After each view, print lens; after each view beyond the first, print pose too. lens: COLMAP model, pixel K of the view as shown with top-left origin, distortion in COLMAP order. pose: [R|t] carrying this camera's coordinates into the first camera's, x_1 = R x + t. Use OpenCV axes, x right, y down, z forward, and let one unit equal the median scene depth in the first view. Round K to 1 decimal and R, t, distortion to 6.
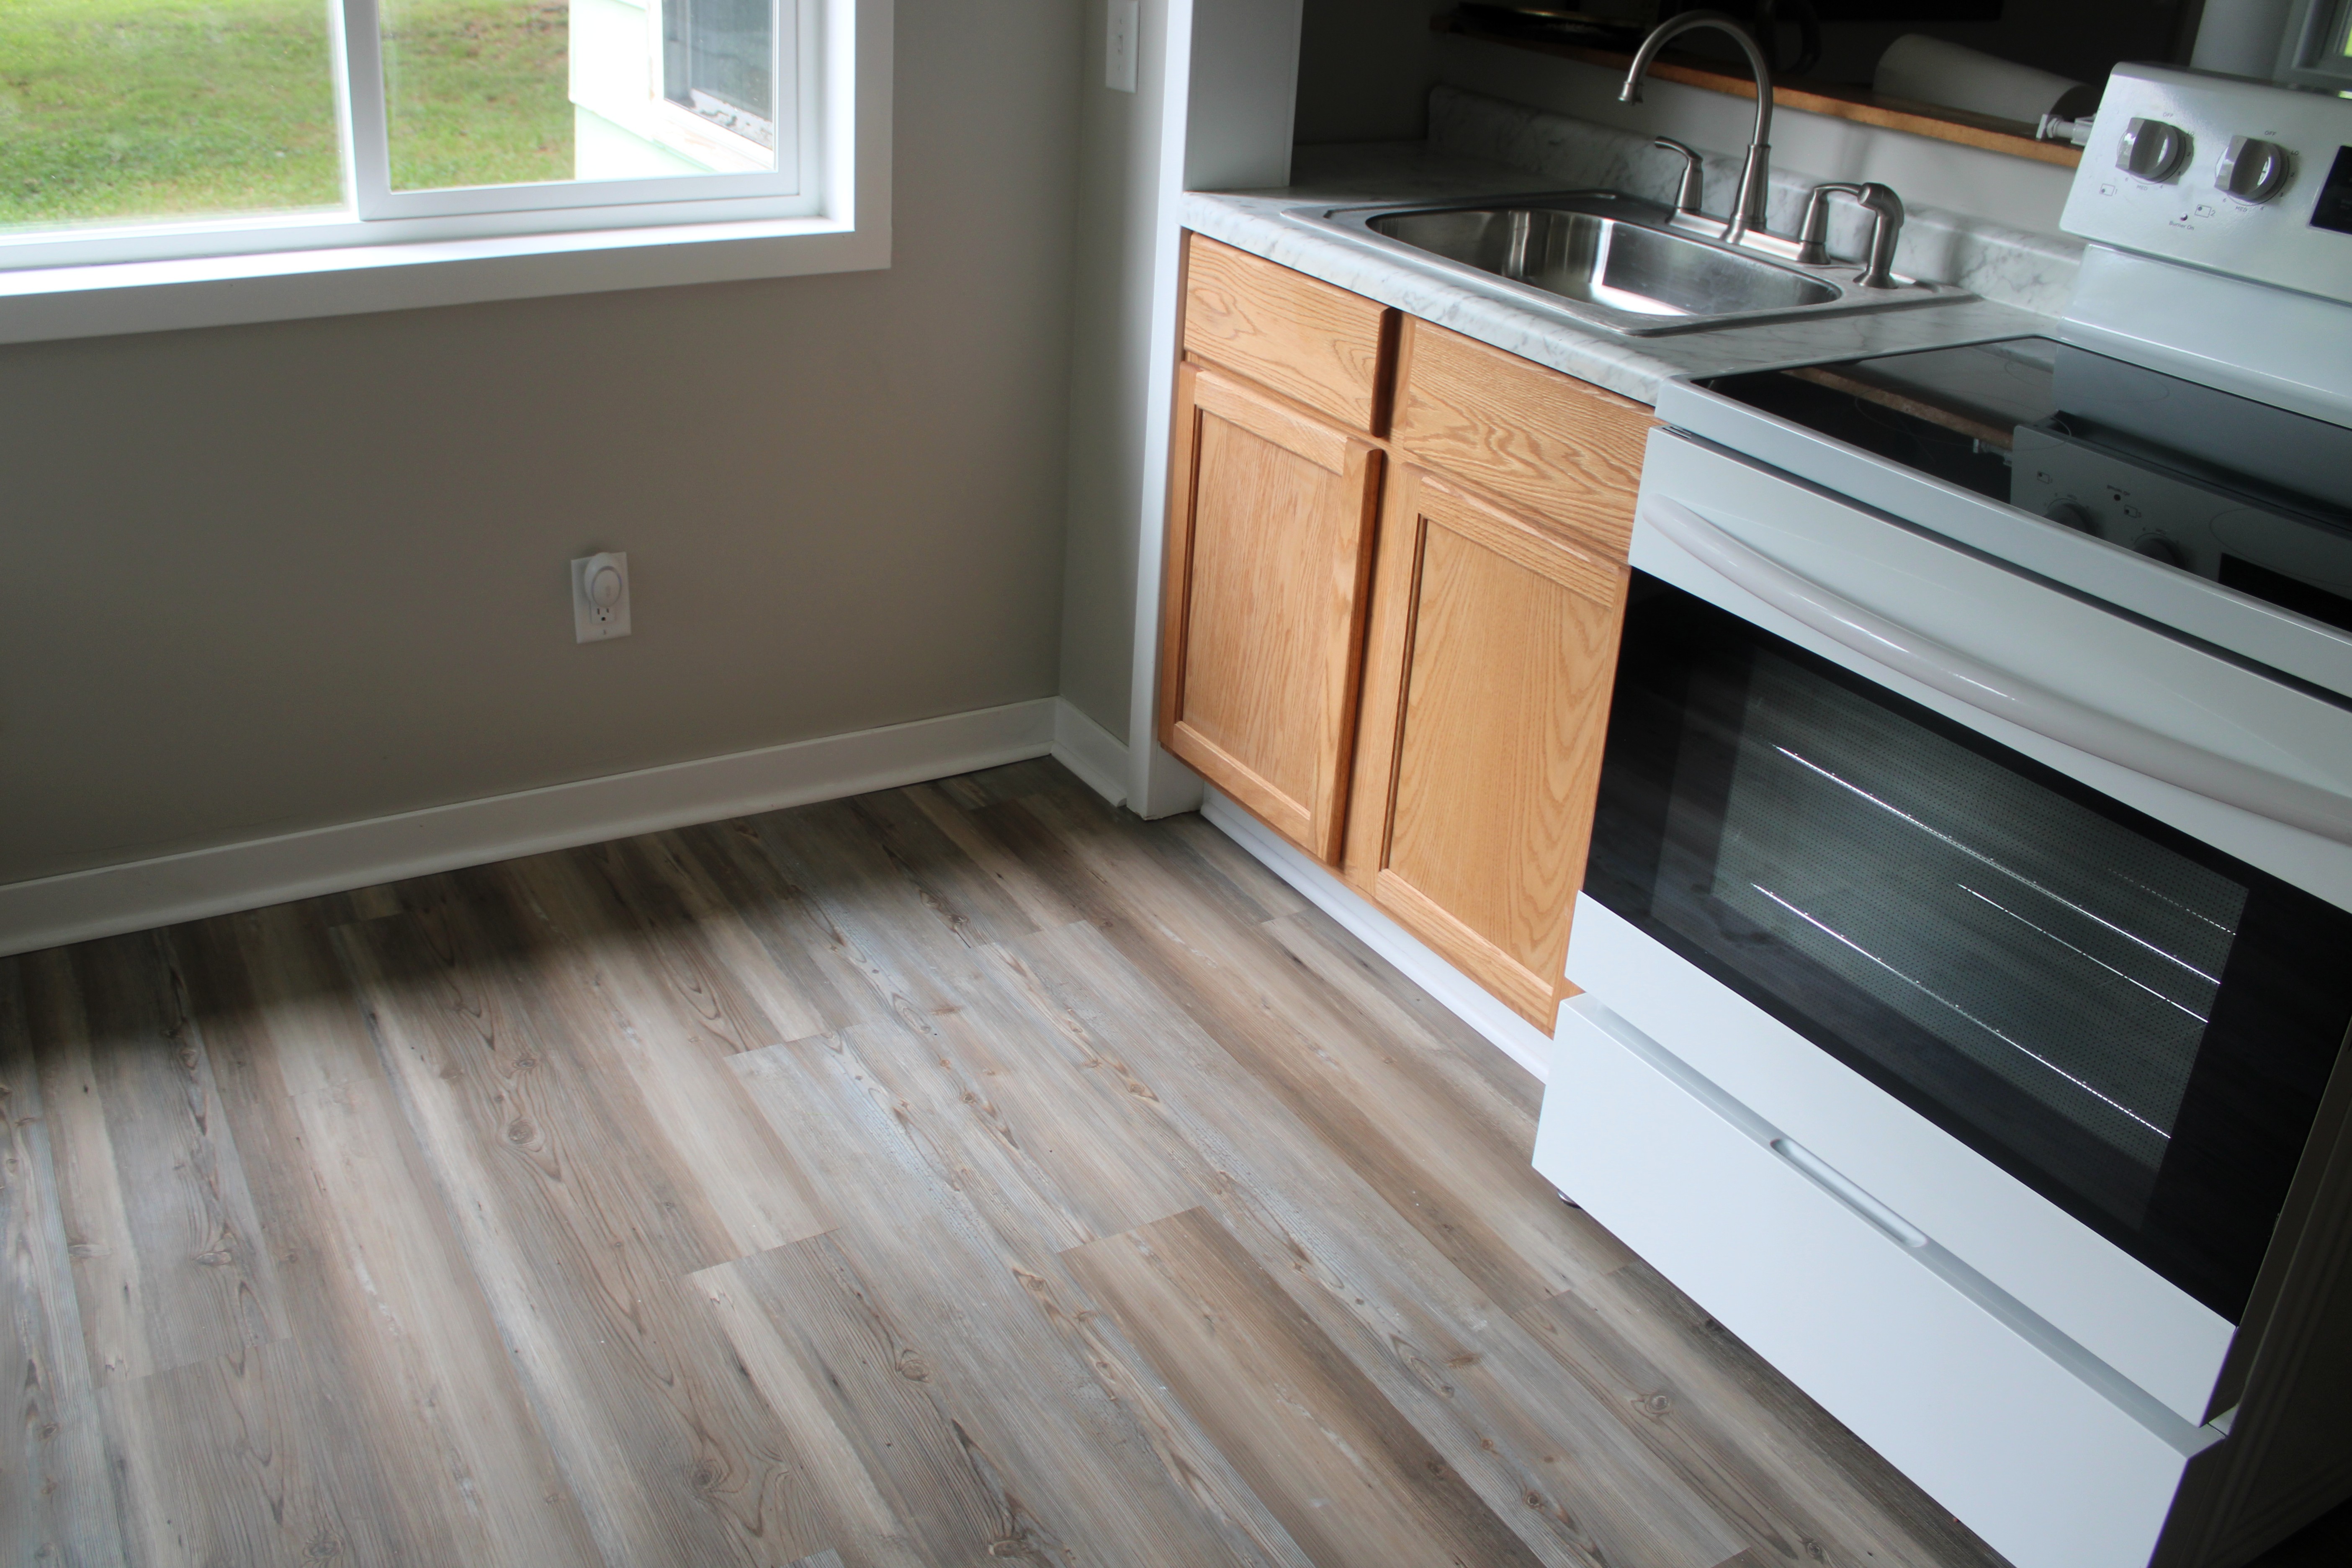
lens RADIAL K [[2076.7, 0, 1091.6], [0, 2076.7, 747.7], [0, 0, 1]] dist [-0.169031, 0.162541]
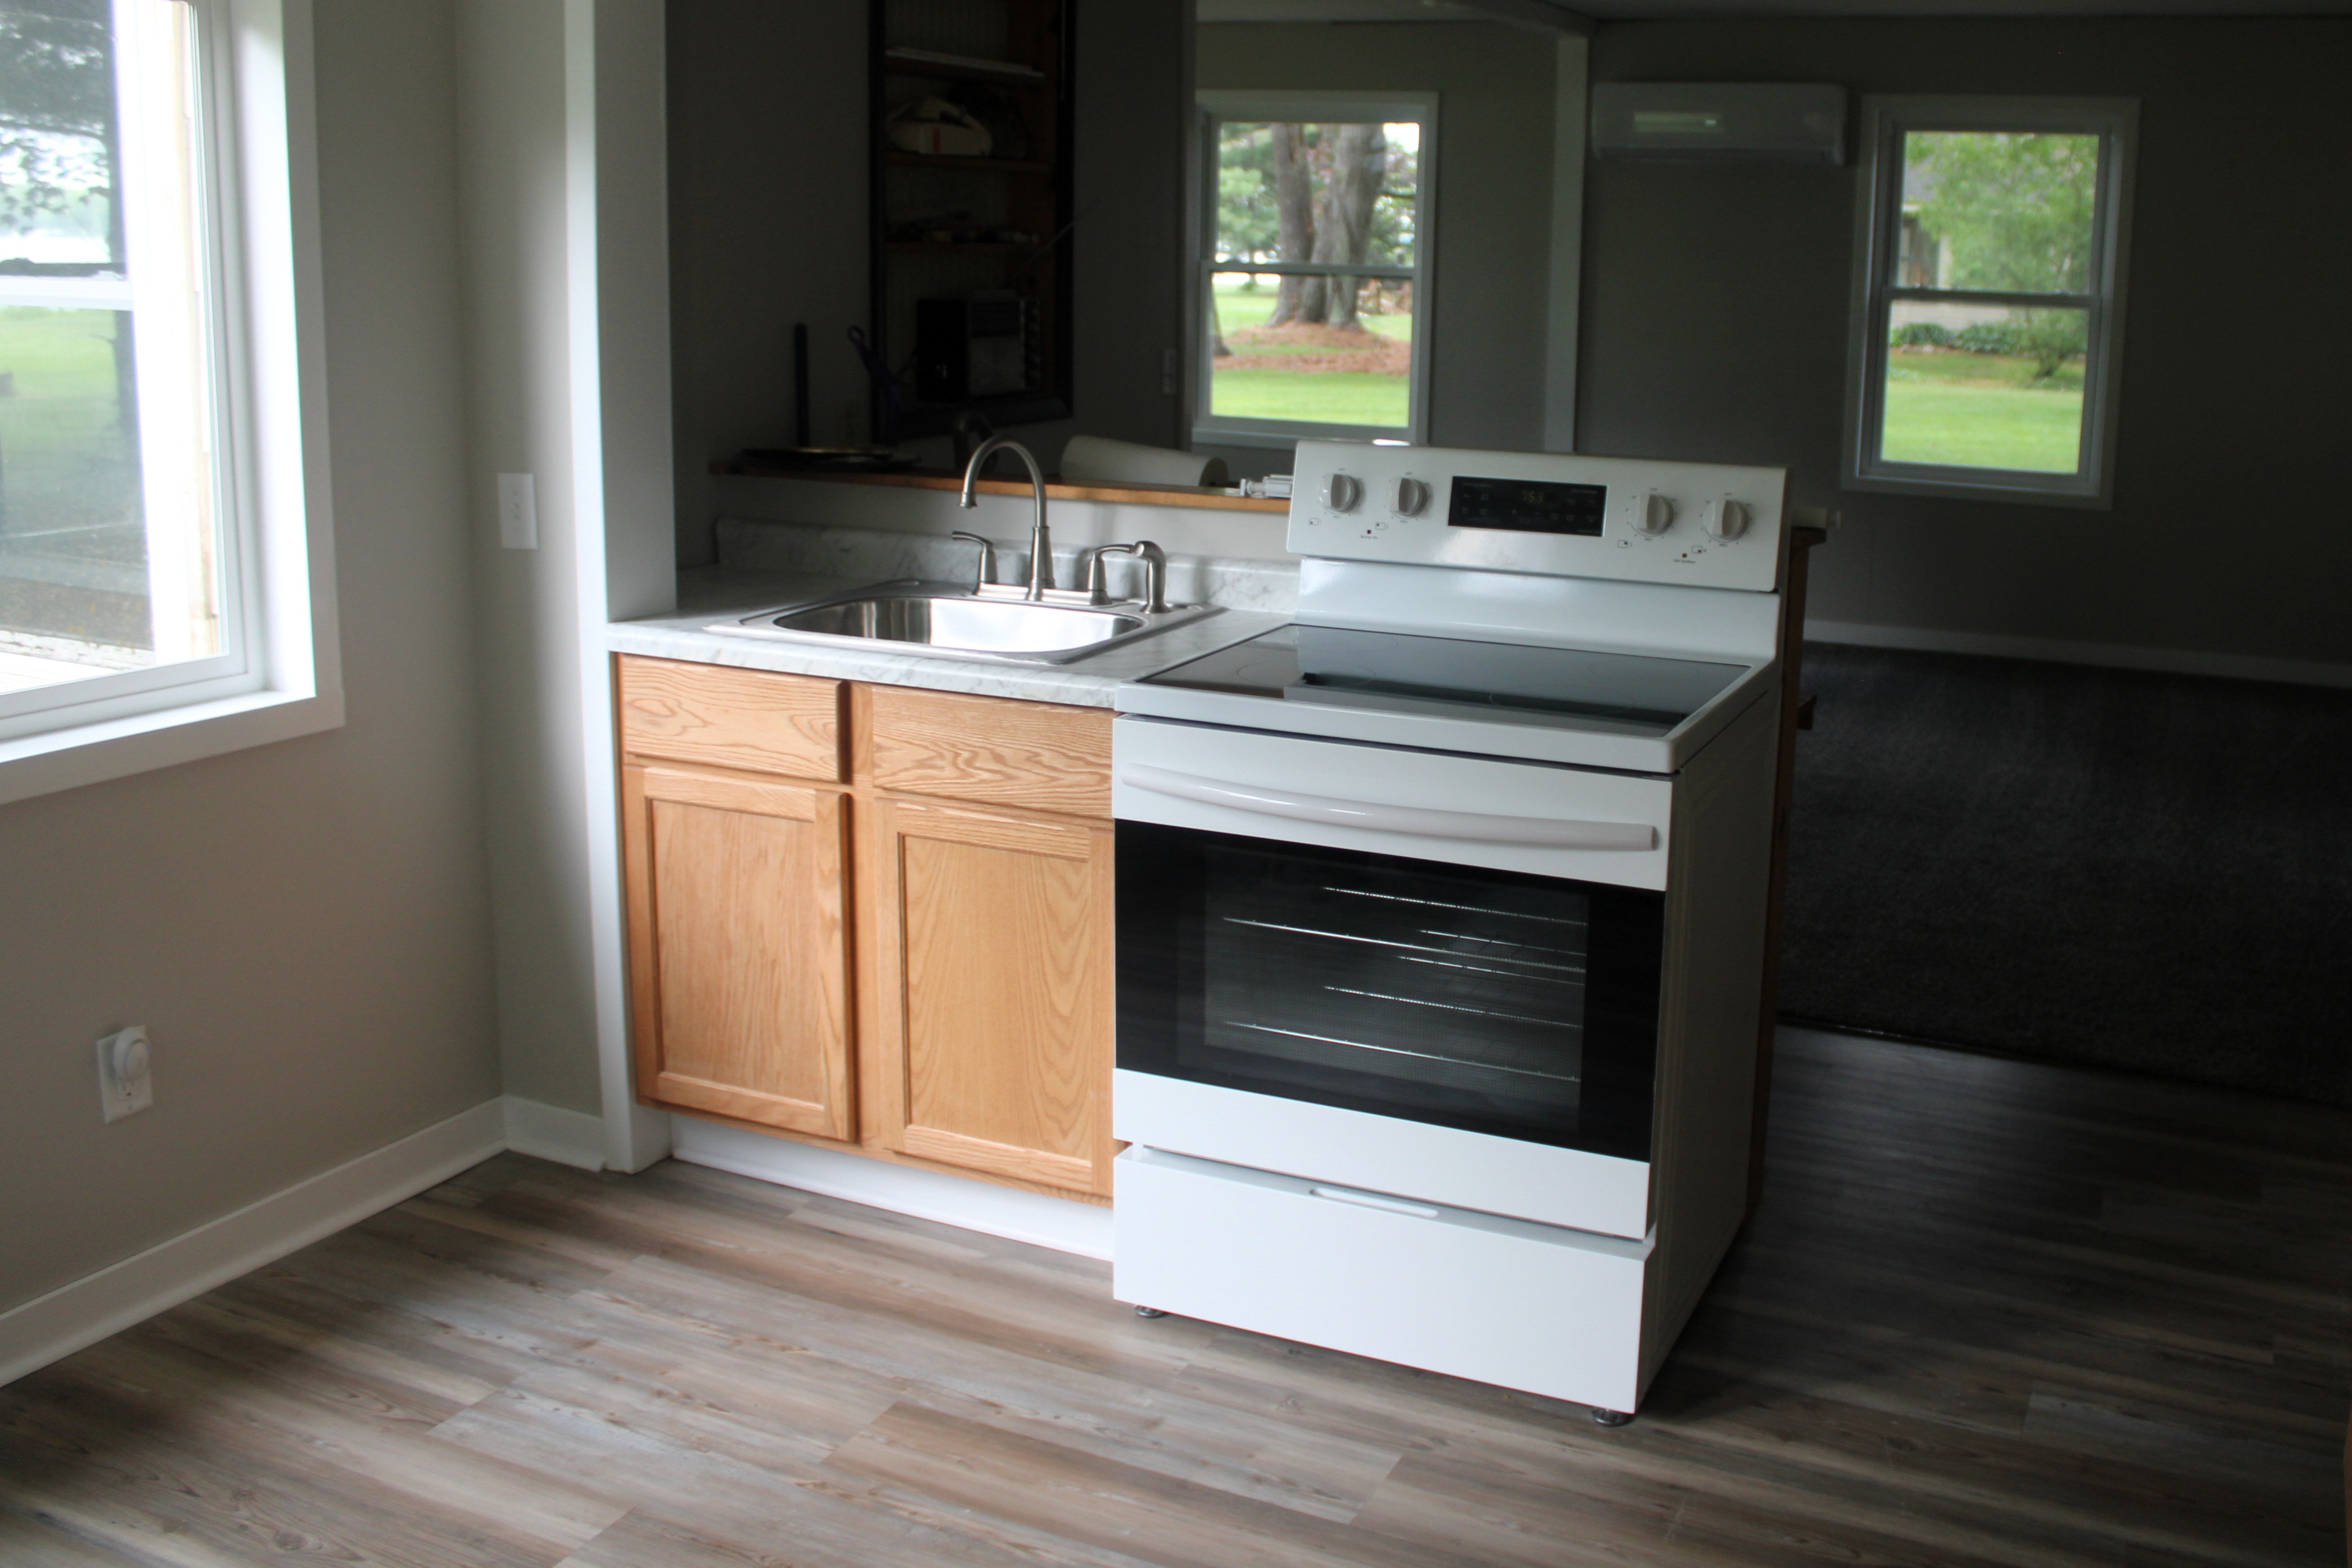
lens RADIAL K [[2202.4, 0, 1313.3], [0, 2202.4, 674.3], [0, 0, 1]] dist [-0.167610, 0.148532]
pose [[0.805113, -0.140330, 0.576281, -0.386133], [0.271081, 0.951252, -0.147085, 0.061114], [-0.527548, 0.274639, 0.803907, -0.250854]]
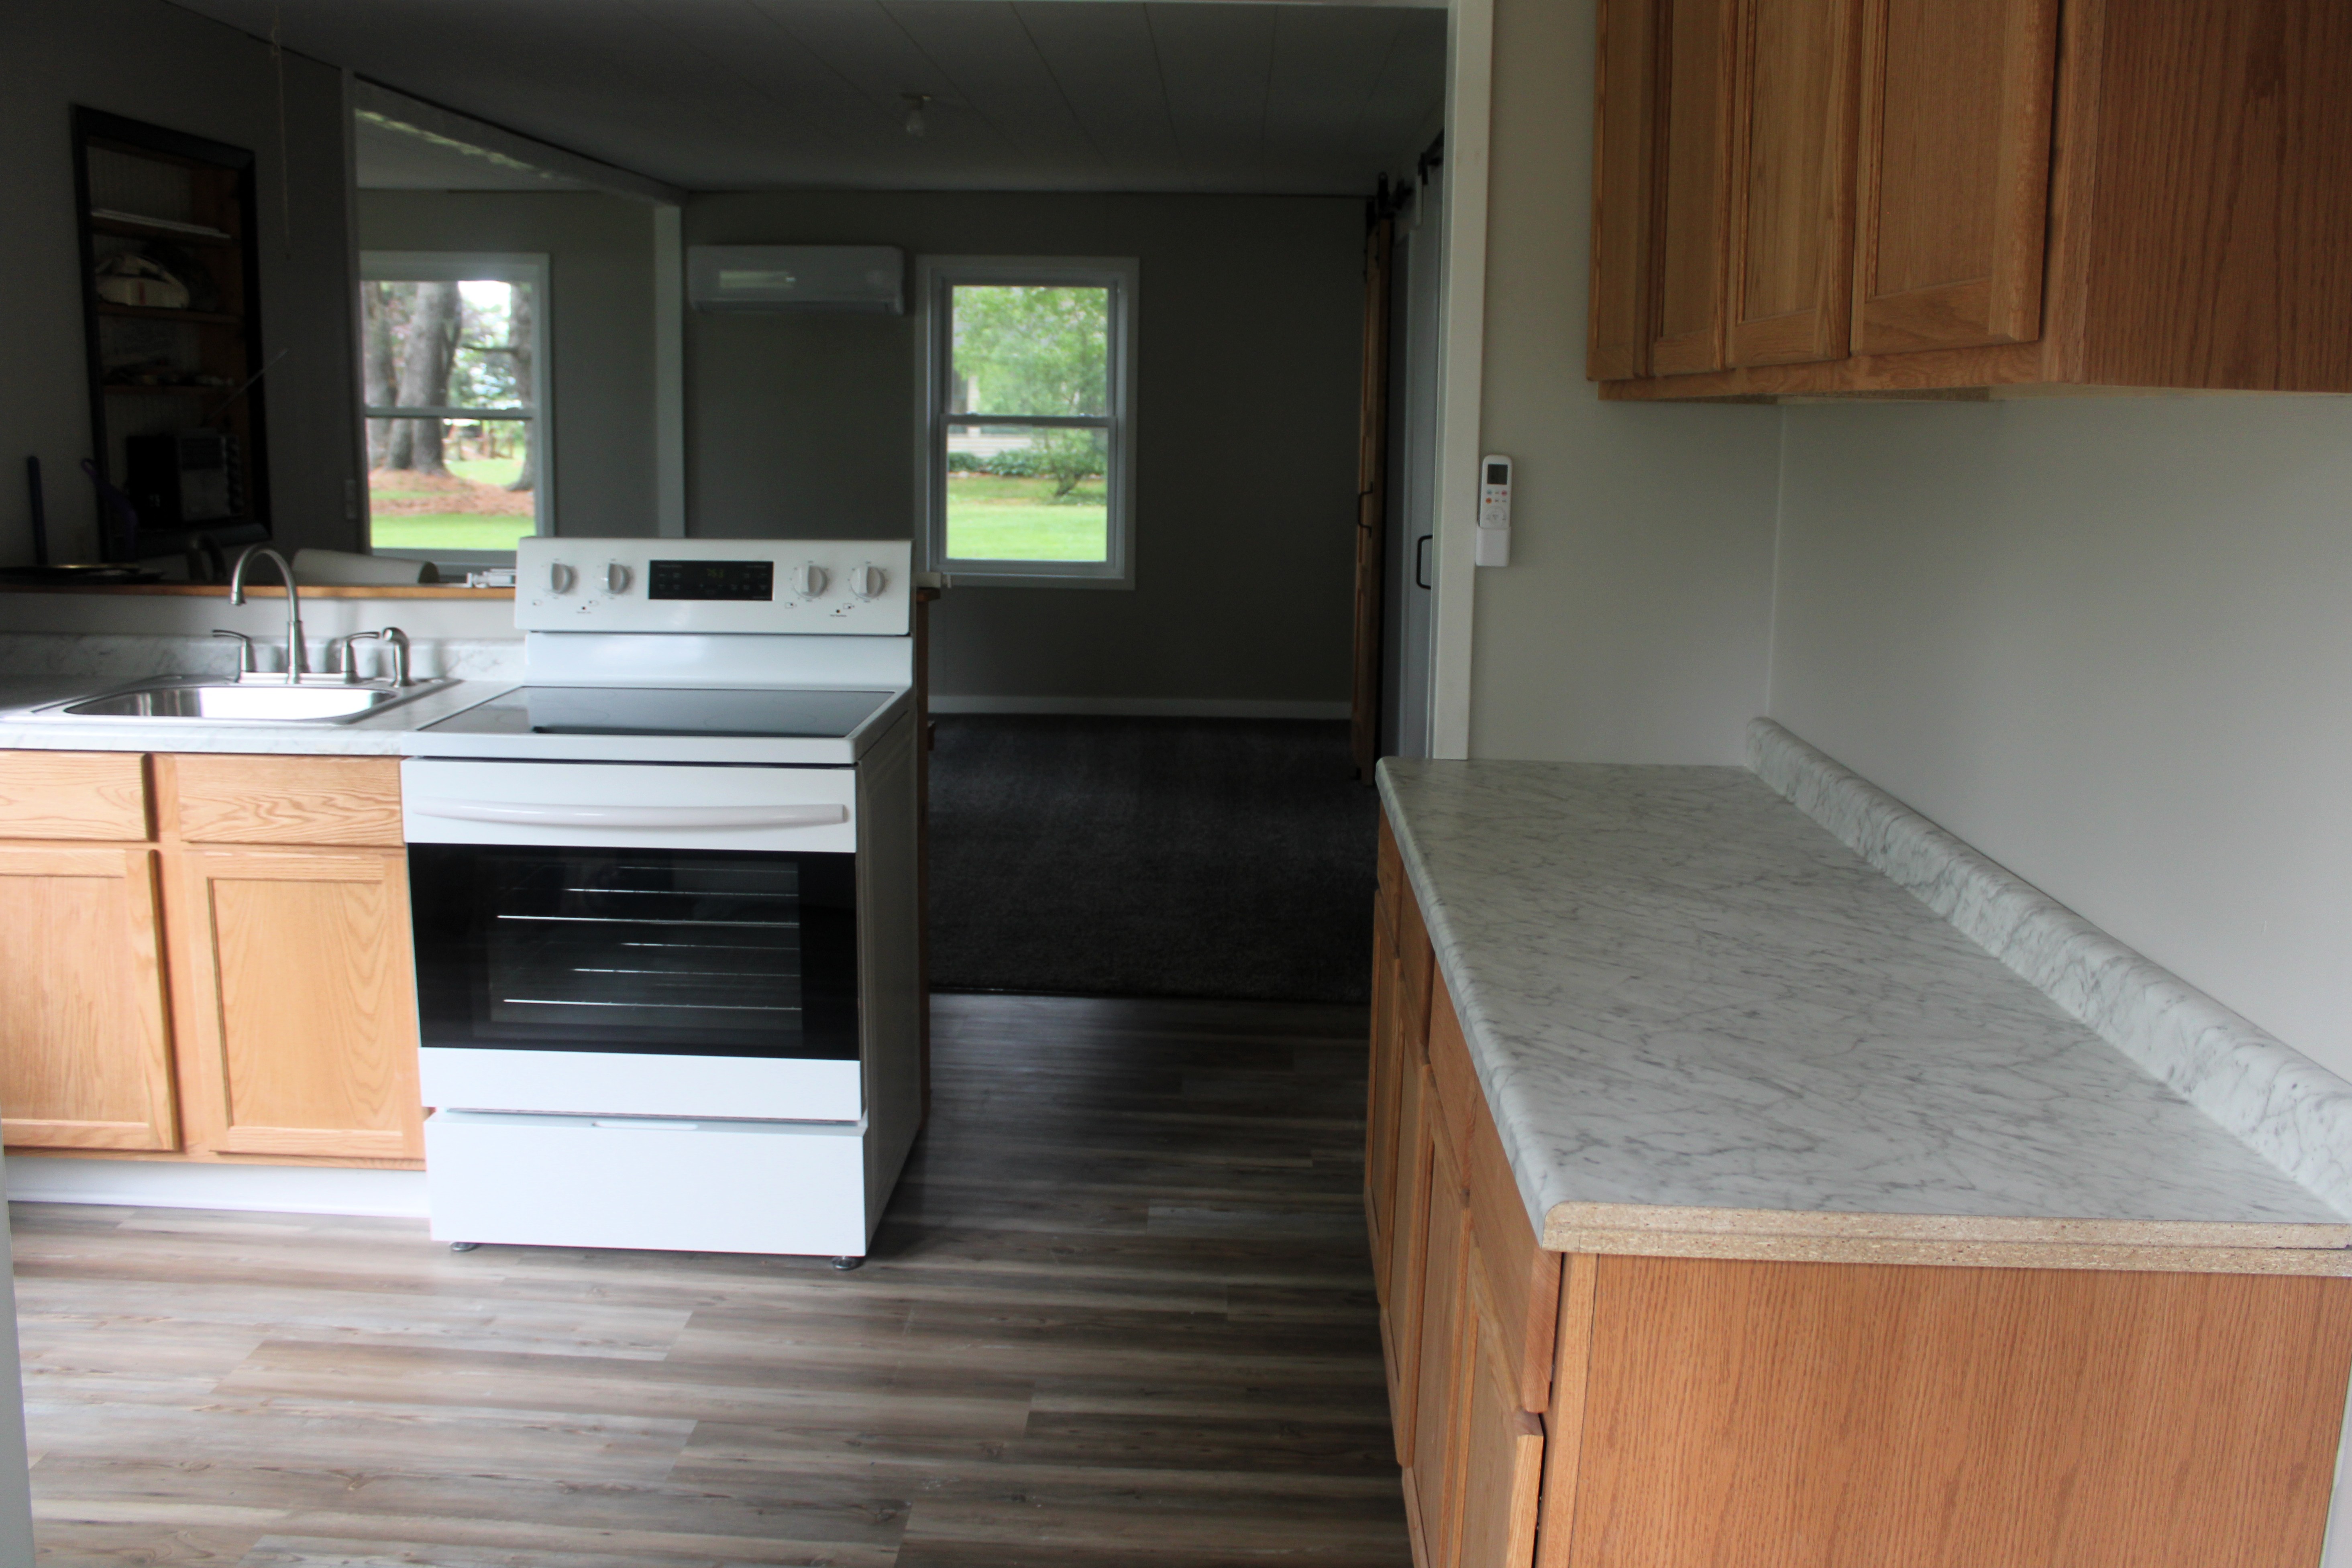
lens RADIAL K [[1970.2, 0, 1176.0], [0, 1970.2, 784.0], [0, 0, 1]] dist [-0.151062, 0.142017]
pose [[0.525792, -0.194924, 0.827978, -0.592690], [0.374784, 0.926901, -0.019787, 0.113991], [-0.763596, 0.320717, 0.560411, -0.347922]]
